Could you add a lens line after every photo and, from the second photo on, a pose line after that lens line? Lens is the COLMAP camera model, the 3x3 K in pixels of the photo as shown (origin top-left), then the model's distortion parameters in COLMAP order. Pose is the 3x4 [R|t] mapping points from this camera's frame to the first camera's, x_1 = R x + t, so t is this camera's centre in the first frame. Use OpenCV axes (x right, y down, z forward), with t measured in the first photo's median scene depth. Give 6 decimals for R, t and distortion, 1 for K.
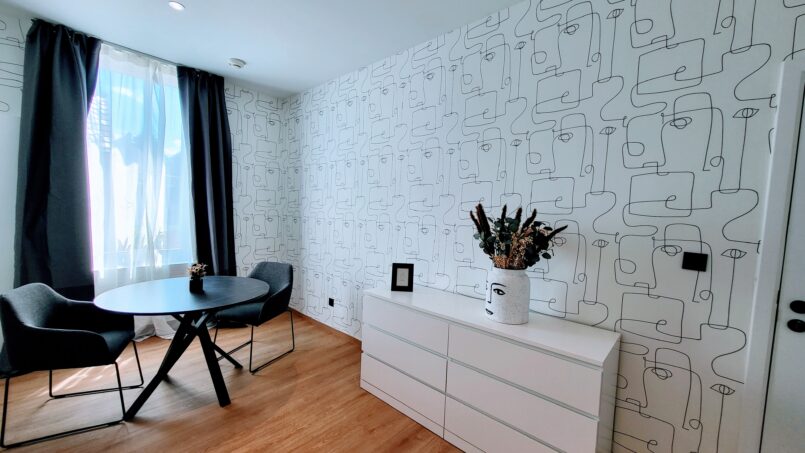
lens RADIAL K [[316.6, 0, 404.4], [0, 316.6, 229.3], [0, 0, 1]] dist [-0.000921, -0.000367]
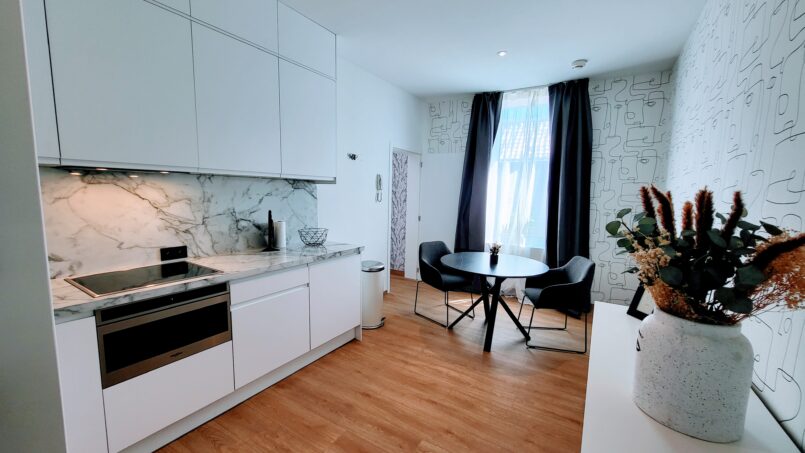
lens RADIAL K [[316.6, 0, 404.4], [0, 316.6, 229.3], [0, 0, 1]] dist [-0.000921, -0.000367]
pose [[0.164892, 0.075575, -0.983412, 0.459556], [-0.071581, 0.995348, 0.064490, -0.007766], [0.983711, 0.059760, 0.169535, 0.295808]]
